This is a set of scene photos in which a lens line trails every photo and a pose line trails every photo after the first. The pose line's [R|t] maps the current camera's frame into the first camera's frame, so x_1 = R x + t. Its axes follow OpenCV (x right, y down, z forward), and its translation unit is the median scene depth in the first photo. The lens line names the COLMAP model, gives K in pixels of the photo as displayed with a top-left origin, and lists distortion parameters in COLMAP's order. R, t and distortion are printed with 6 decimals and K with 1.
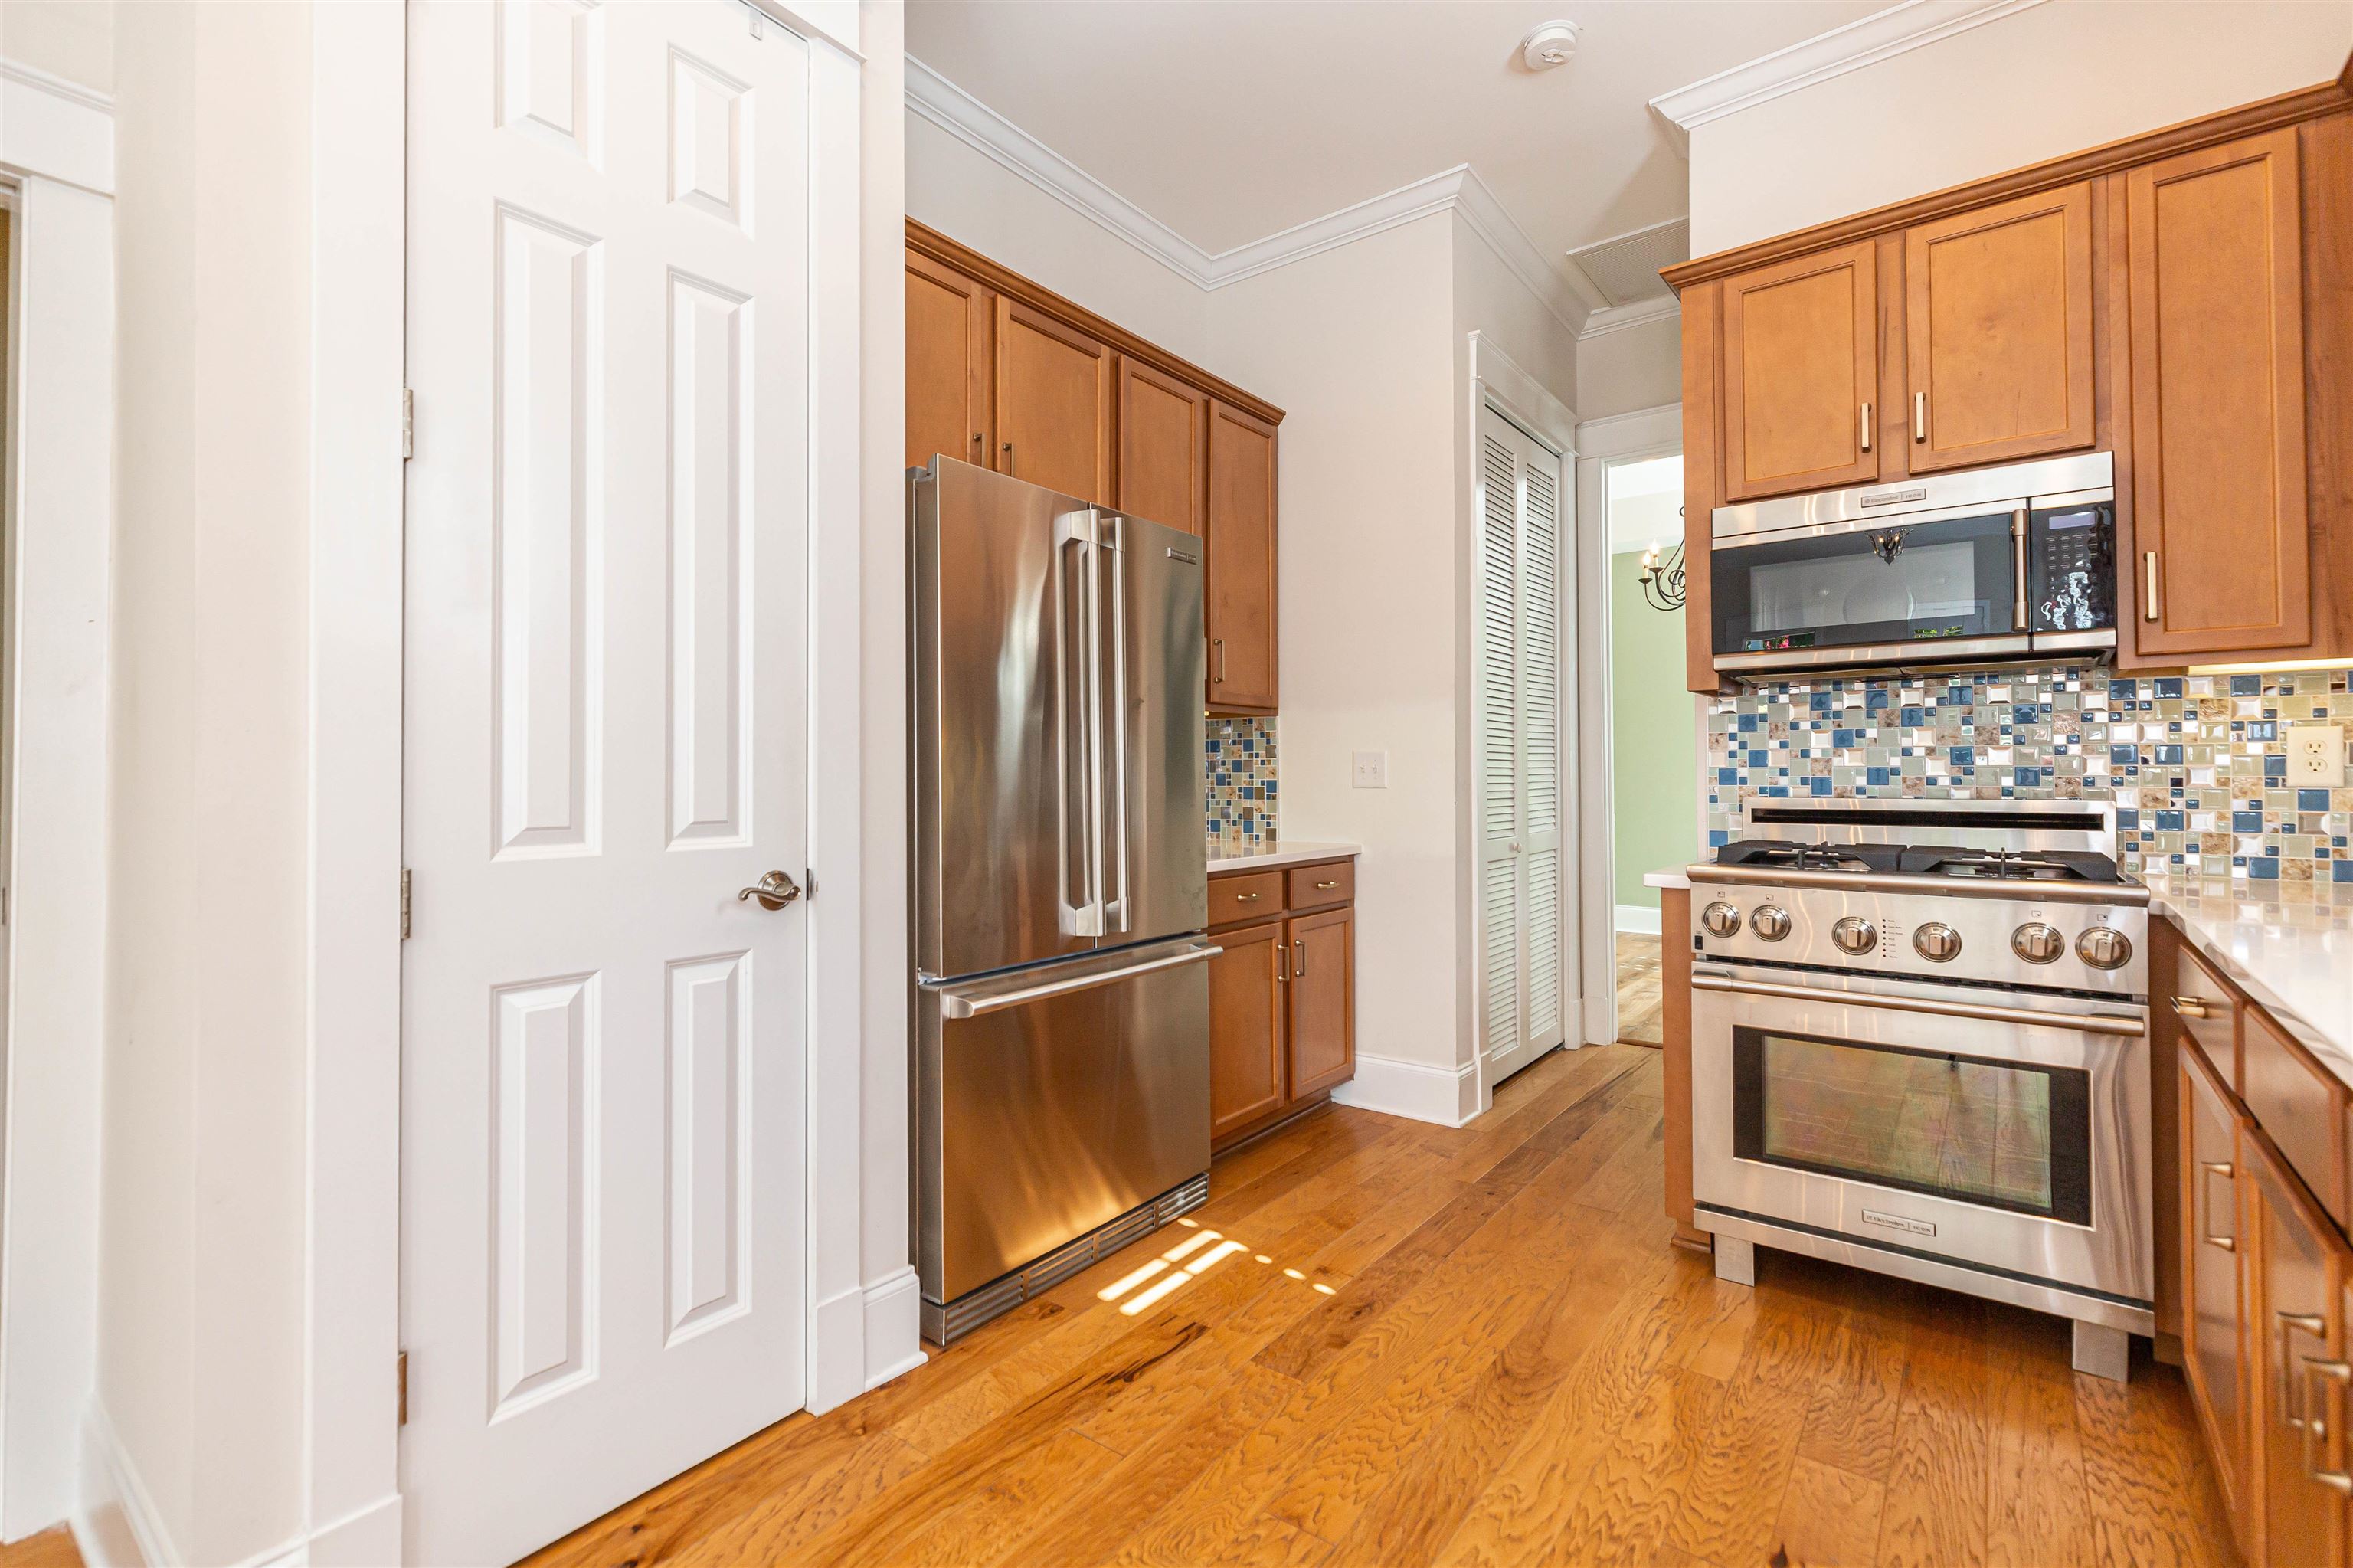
lens RADIAL K [[1062.5, 0, 1177.1], [0, 1062.5, 761.5], [0, 0, 1]] dist [0.004184, -0.000225]
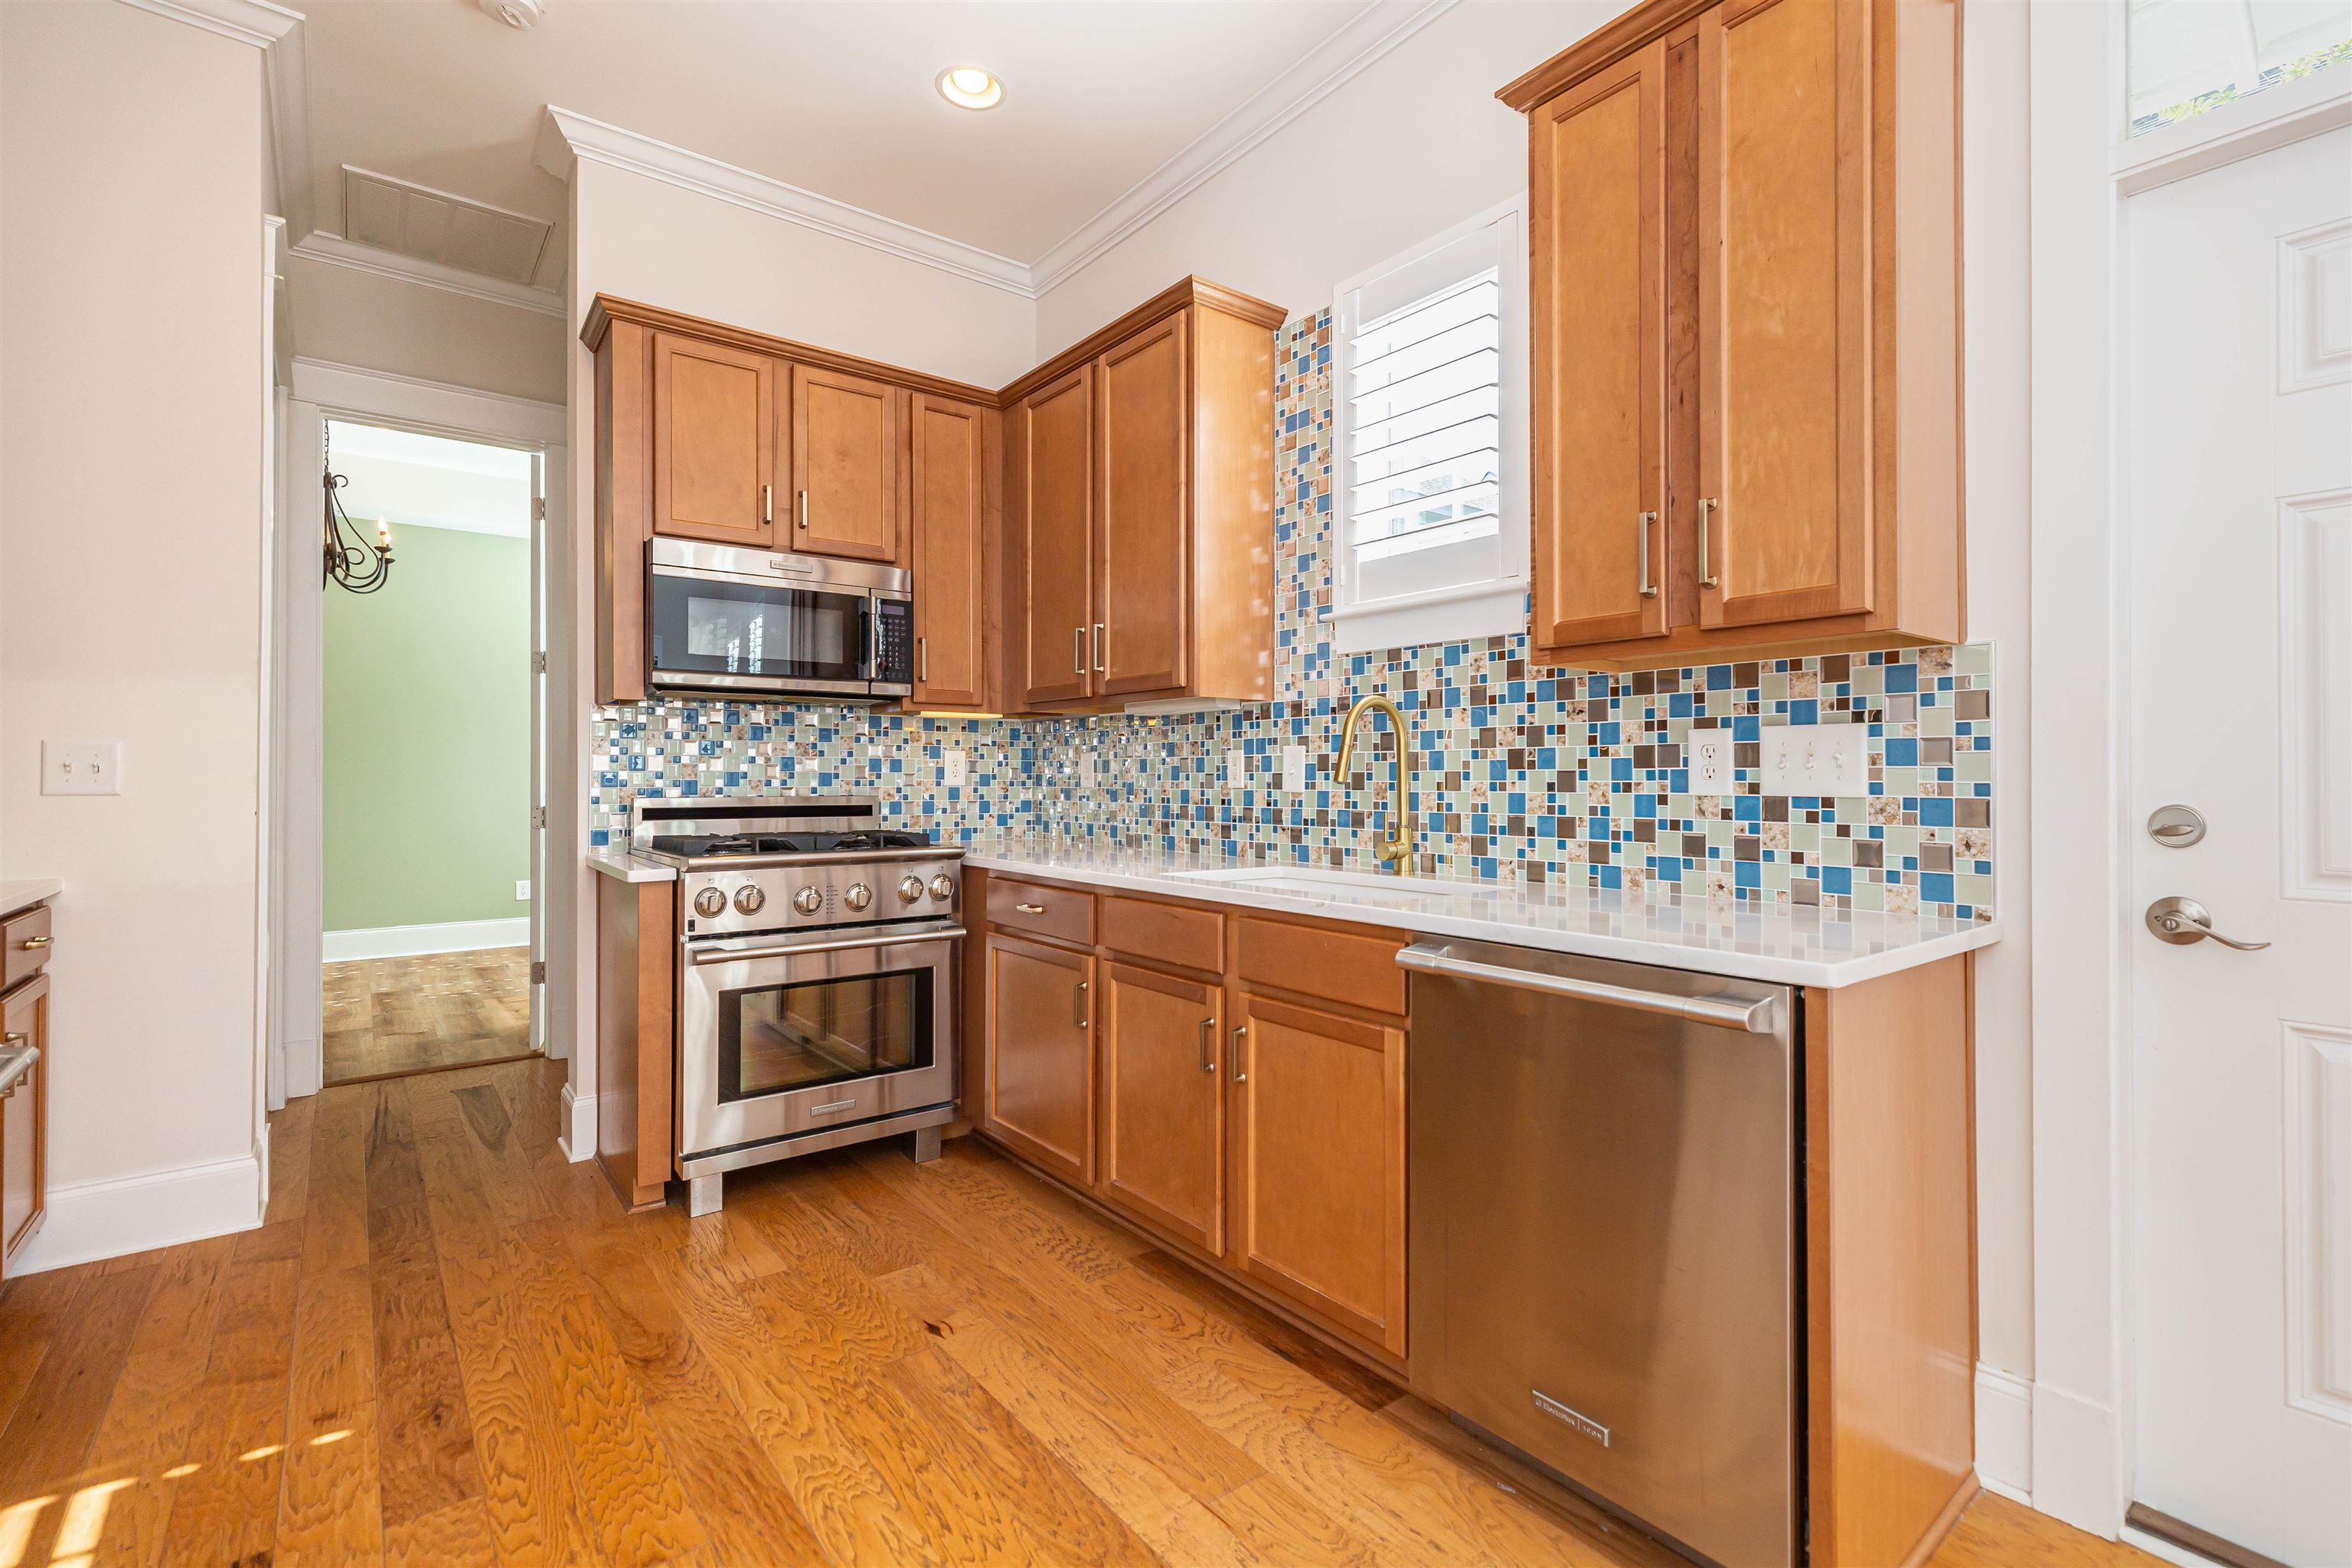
lens RADIAL K [[1062.5, 0, 1184.1], [0, 1062.5, 765.6], [0, 0, 1]] dist [0.004805, 0.000110]
pose [[0.243952, 0.014555, 0.969678, -0.467057], [-0.014945, 0.999825, -0.011247, 0.004323], [-0.969672, -0.011748, 0.244127, 0.210037]]
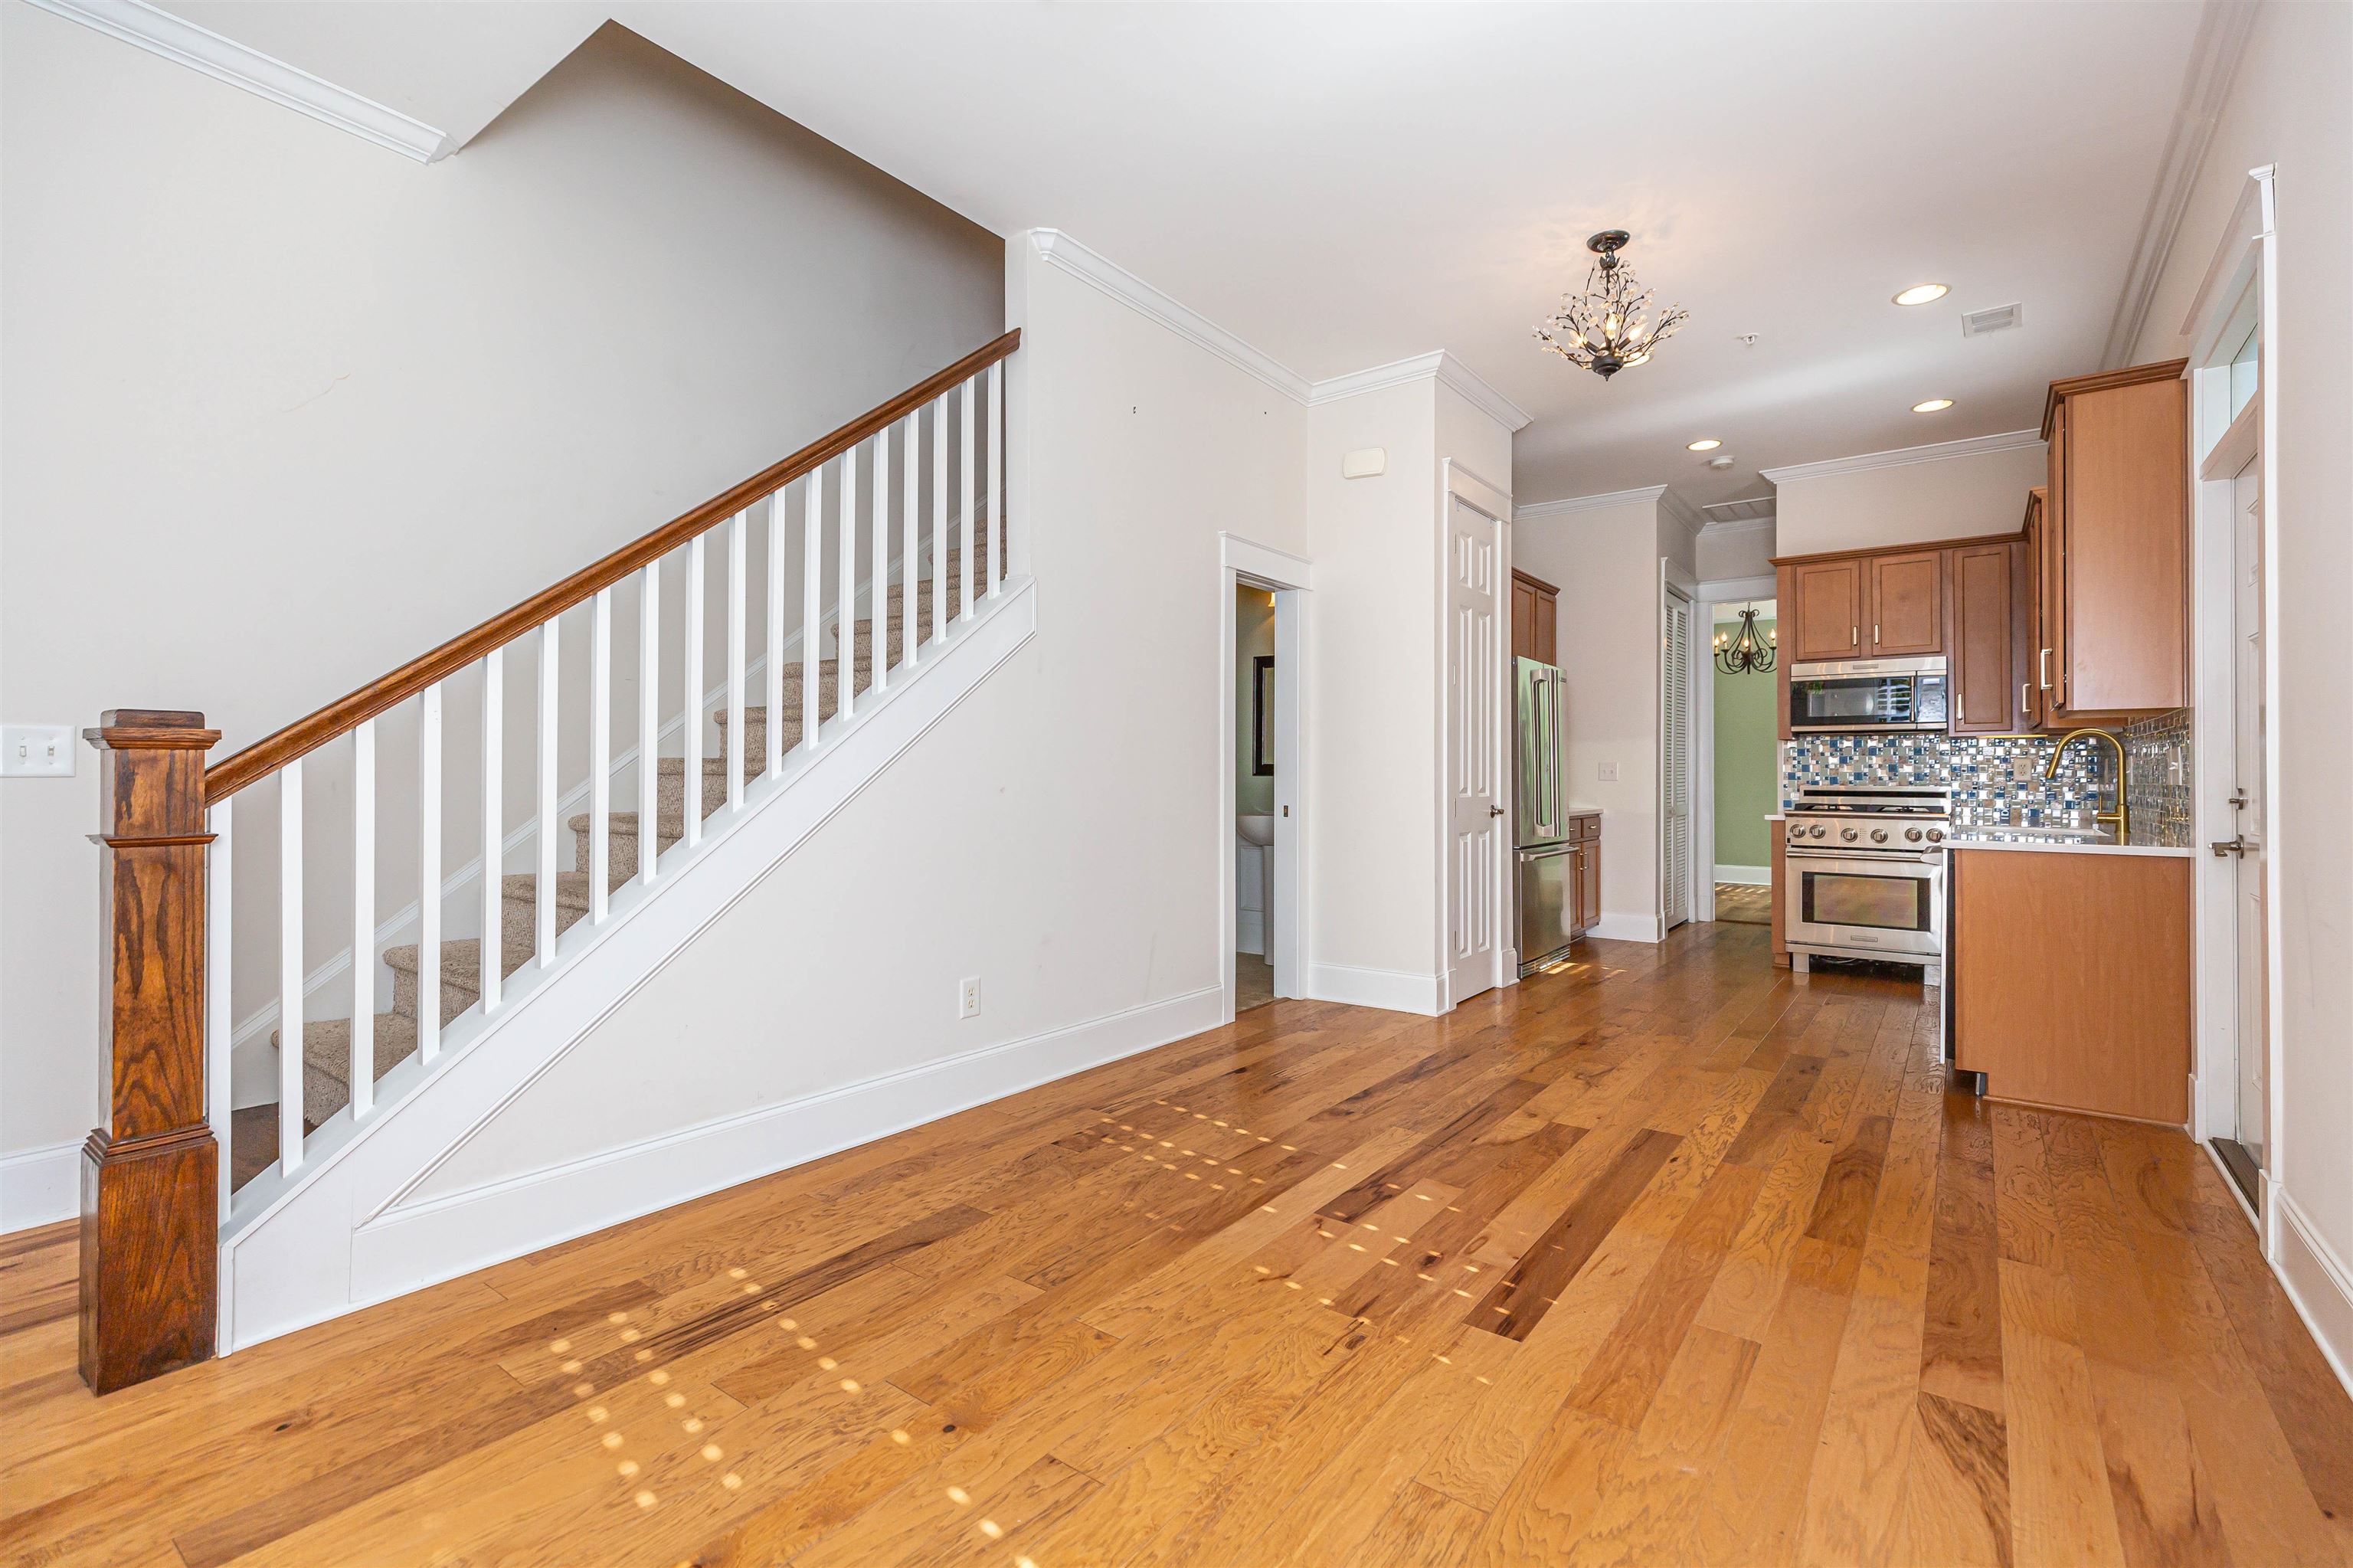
lens RADIAL K [[1063.4, 0, 1173.5], [0, 1063.4, 770.3], [0, 0, 1]] dist [0.003906, -0.000085]
pose [[0.999842, 0.007598, 0.016065, -1.003821], [-0.007727, 0.999938, 0.007989, -0.007834], [-0.016003, -0.008112, 0.999839, -1.494933]]
